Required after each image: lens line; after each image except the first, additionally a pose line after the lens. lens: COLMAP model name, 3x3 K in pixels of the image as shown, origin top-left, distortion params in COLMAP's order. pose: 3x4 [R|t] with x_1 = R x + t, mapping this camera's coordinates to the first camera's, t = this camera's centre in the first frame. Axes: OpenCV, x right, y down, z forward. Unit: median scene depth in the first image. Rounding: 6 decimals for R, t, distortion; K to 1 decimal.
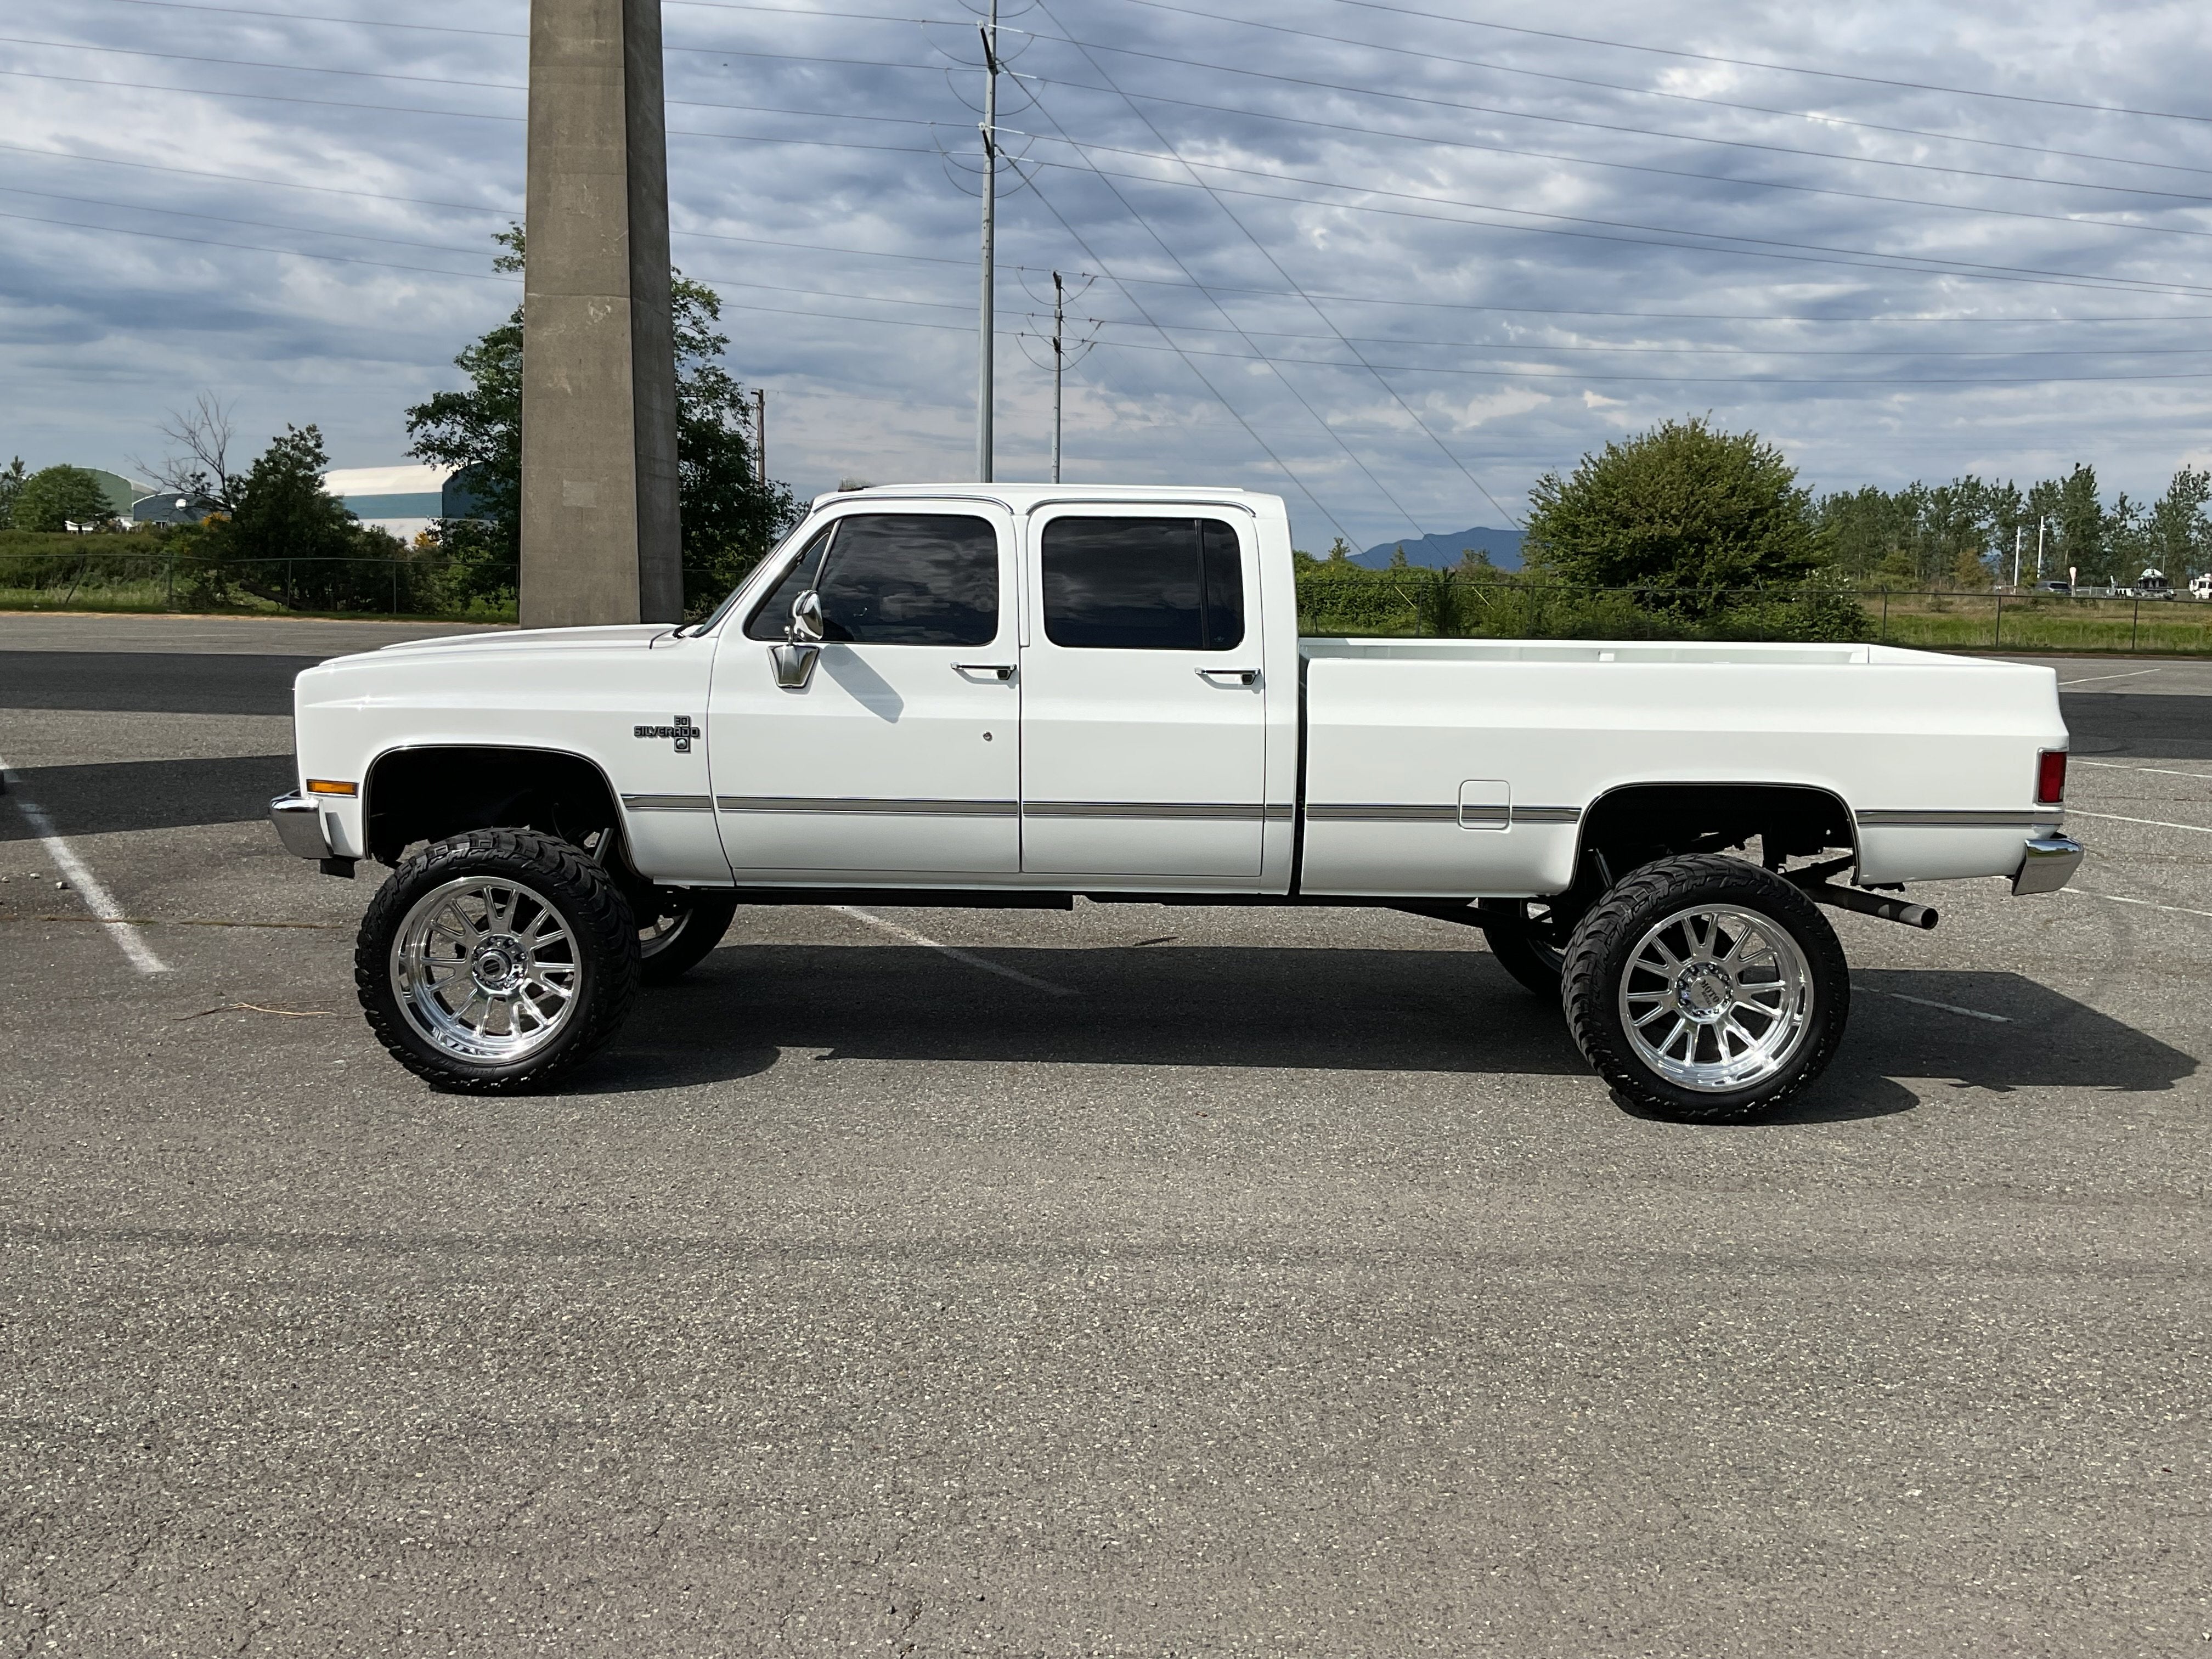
lens RADIAL K [[2114.4, 0, 1125.3], [0, 2114.4, 833.4], [0, 0, 1]] dist [0.035164, 0.000000]
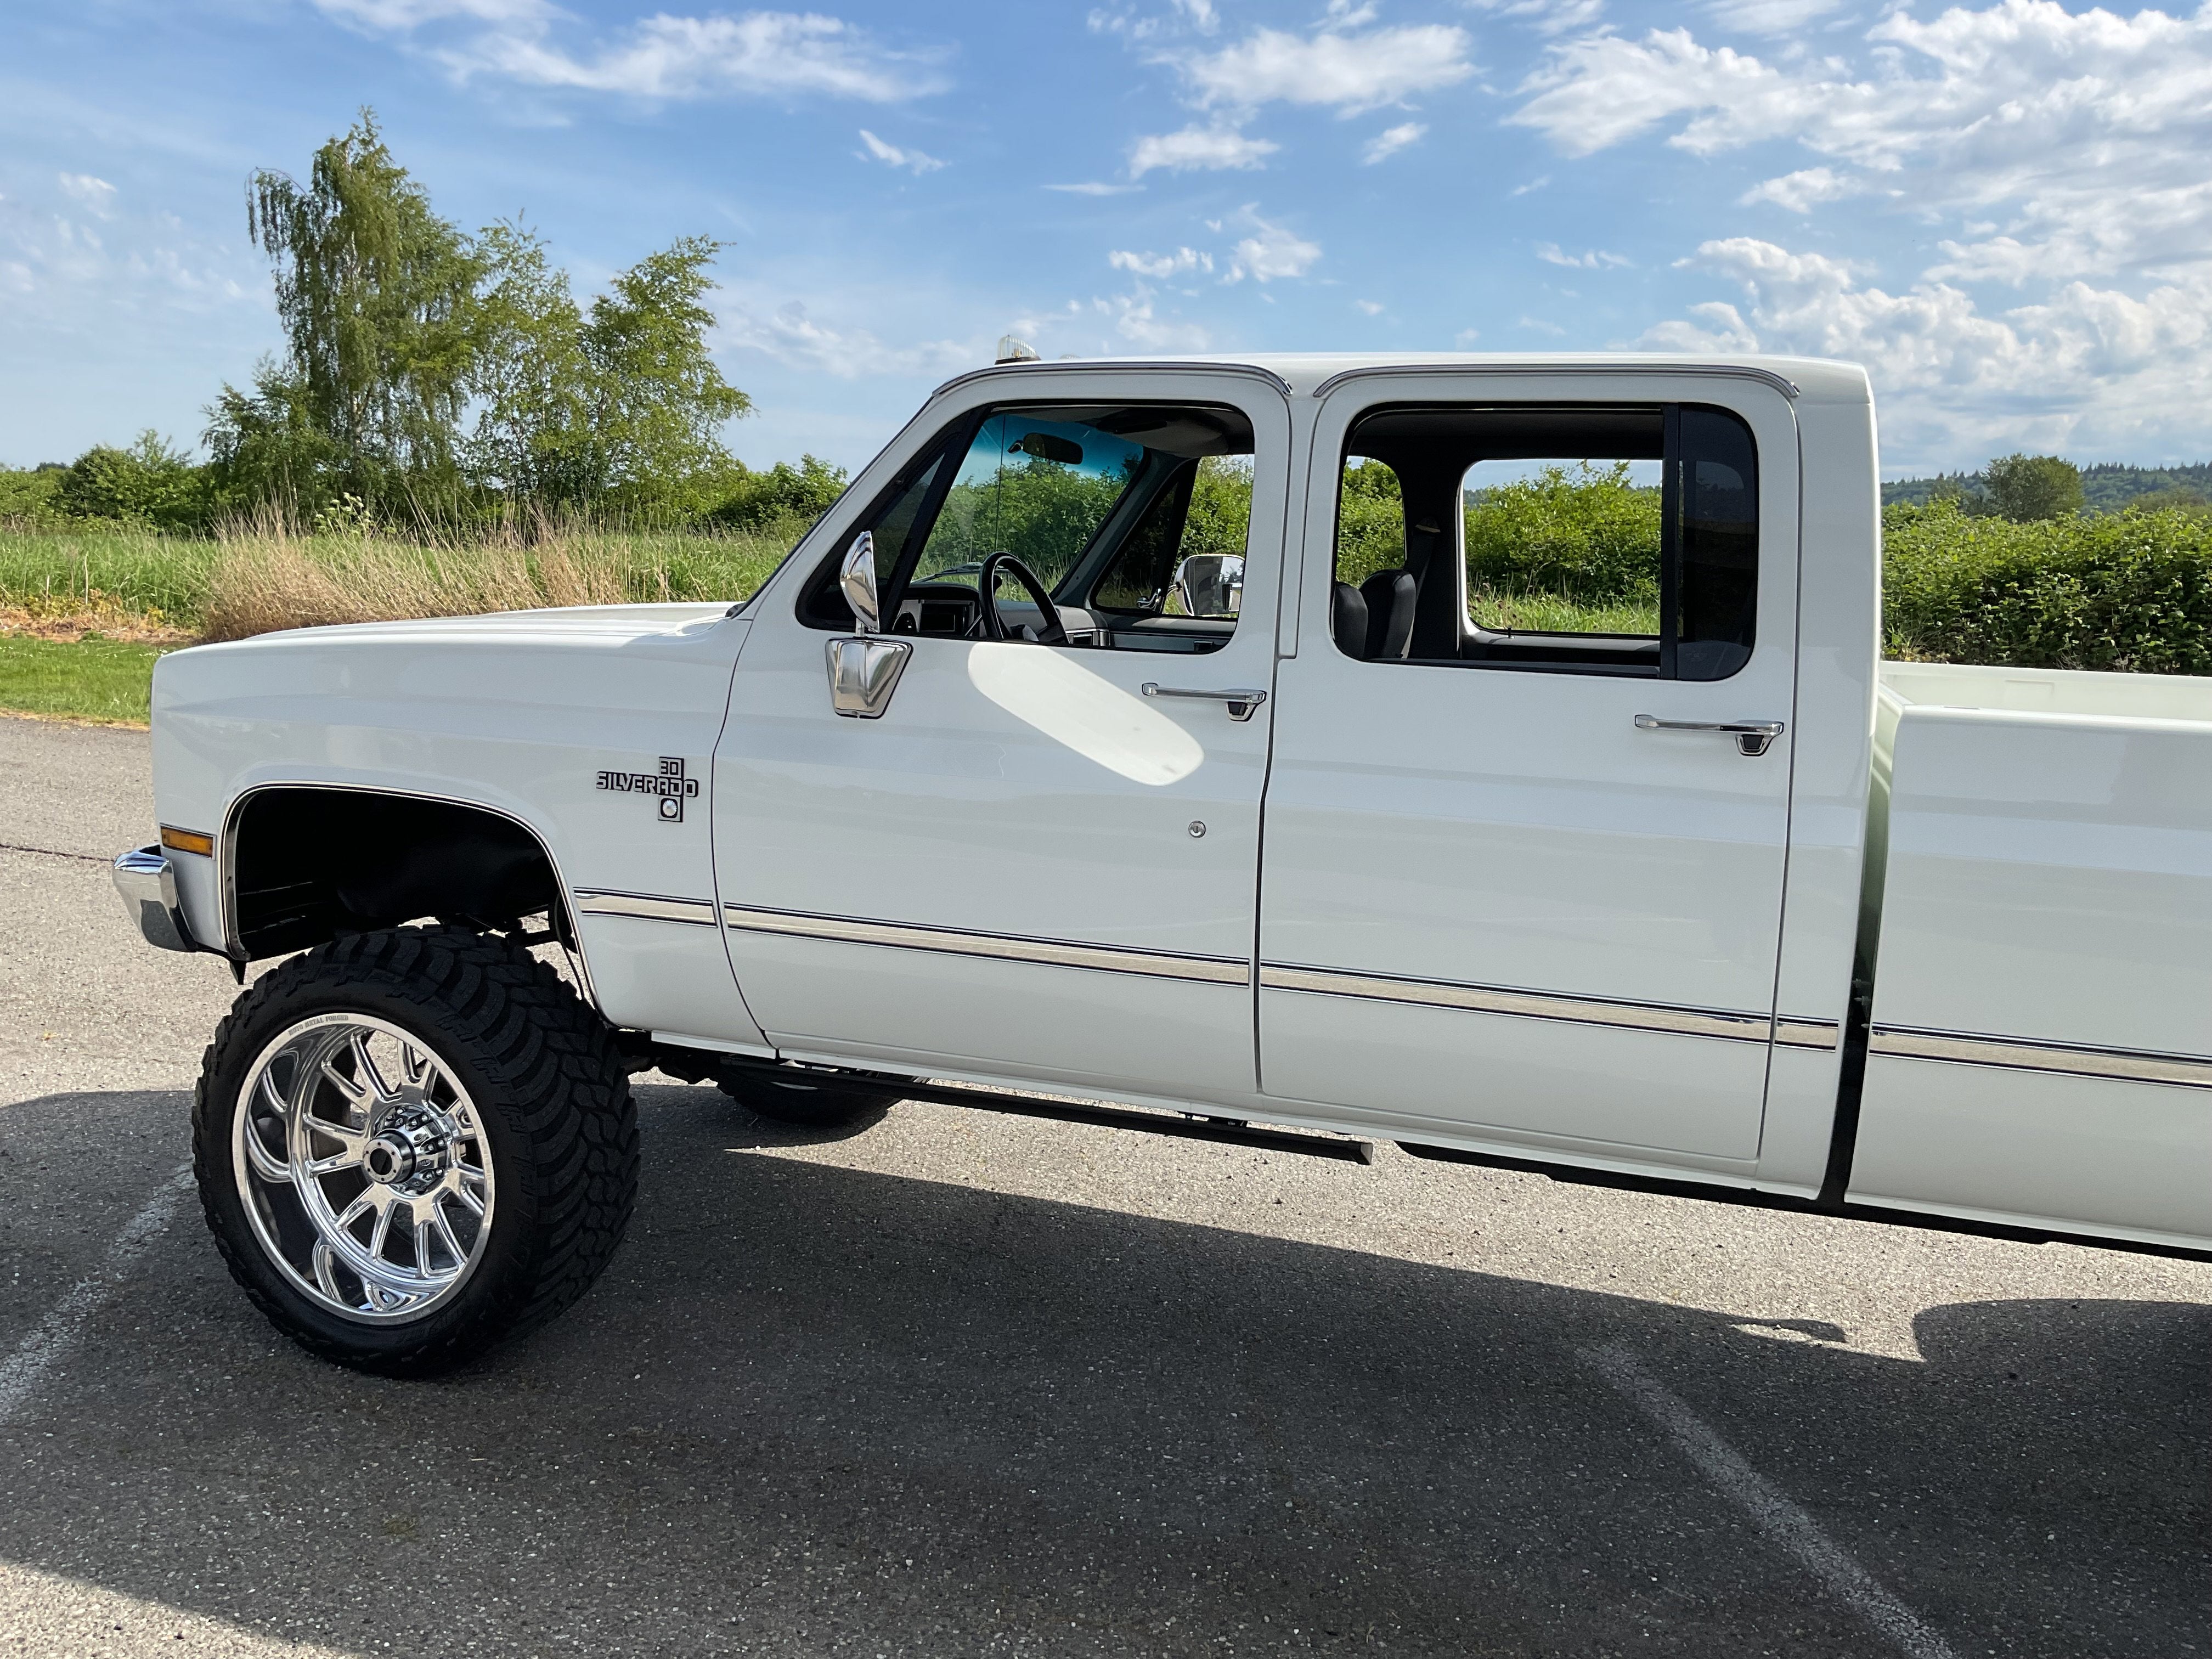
lens RADIAL K [[1839.0, 0, 1126.4], [0, 1839.0, 838.7], [0, 0, 1]] dist [0.039649, -0.104666]
pose [[0.951000, 0.064394, -0.302410, 0.048754], [-0.052727, 0.997521, 0.046594, -0.060443], [0.304660, -0.028366, 0.952039, 0.556214]]
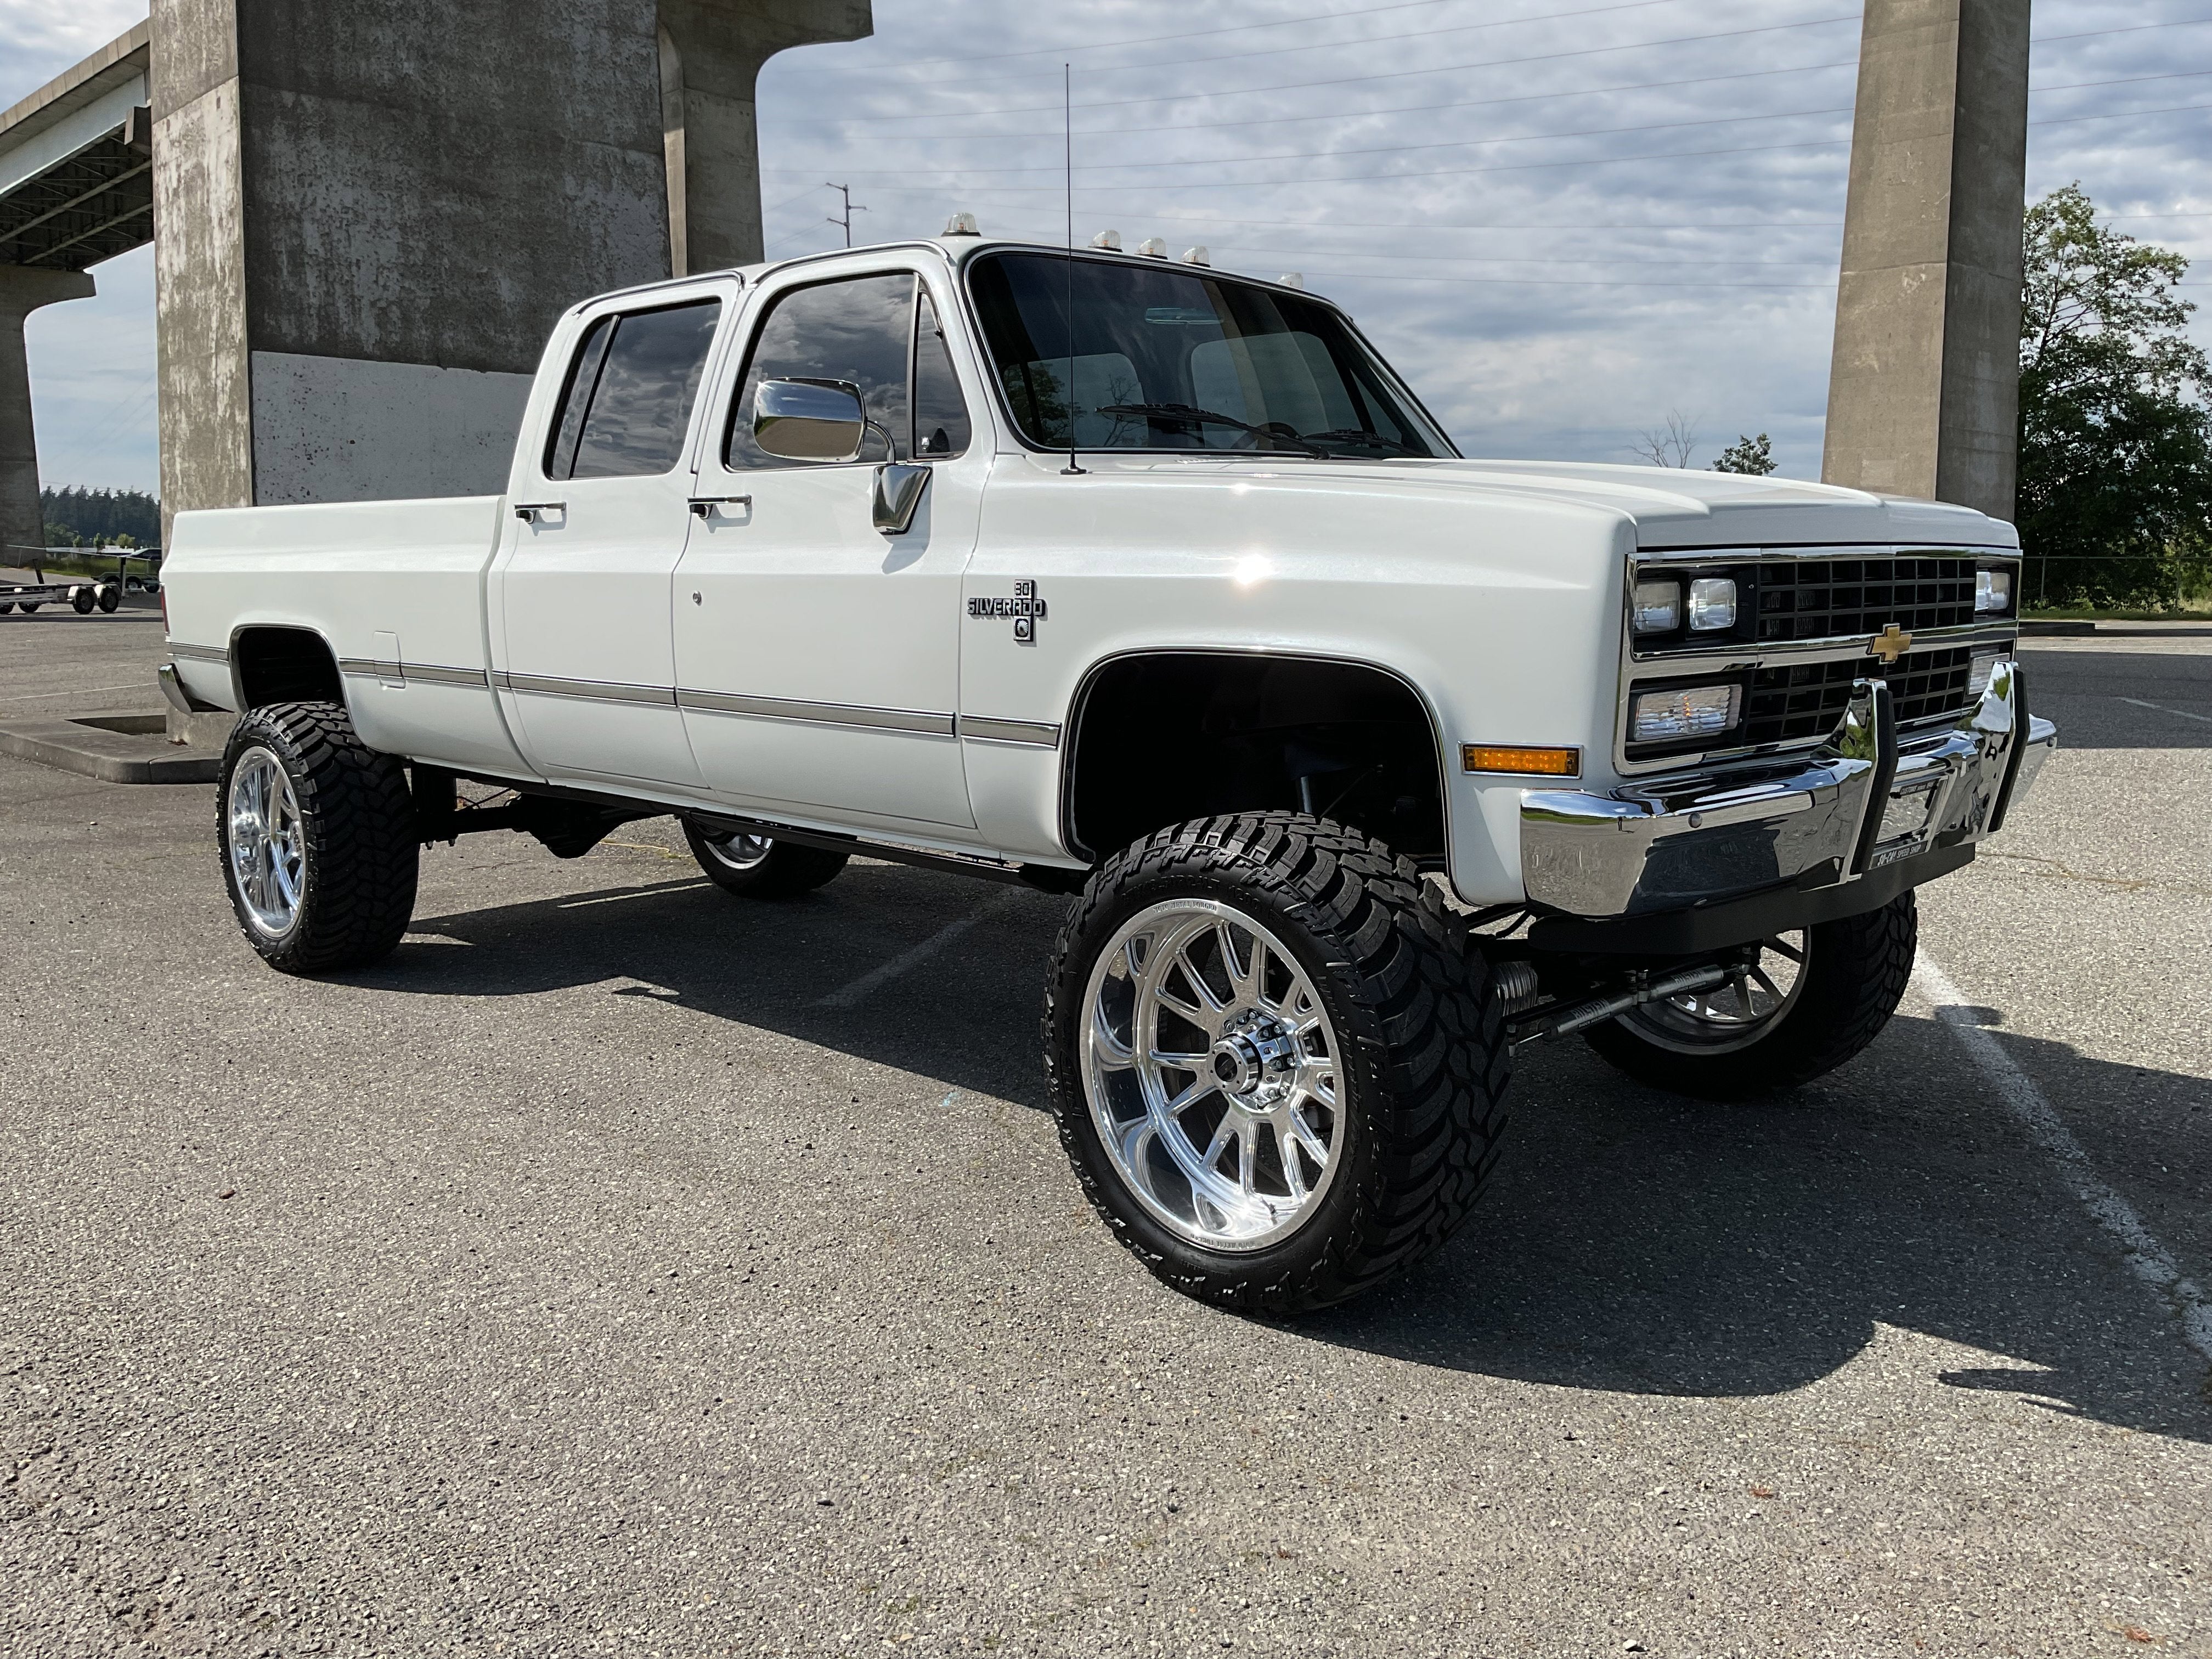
lens RADIAL K [[1861.8, 0, 1110.2], [0, 1861.8, 829.3], [0, 0, 1]] dist [0.051384, -0.108522]
pose [[0.695034, 0.077944, -0.714739, 0.599271], [-0.073996, 0.996582, 0.036724, -0.017192], [0.715159, 0.027364, 0.698426, 0.765295]]
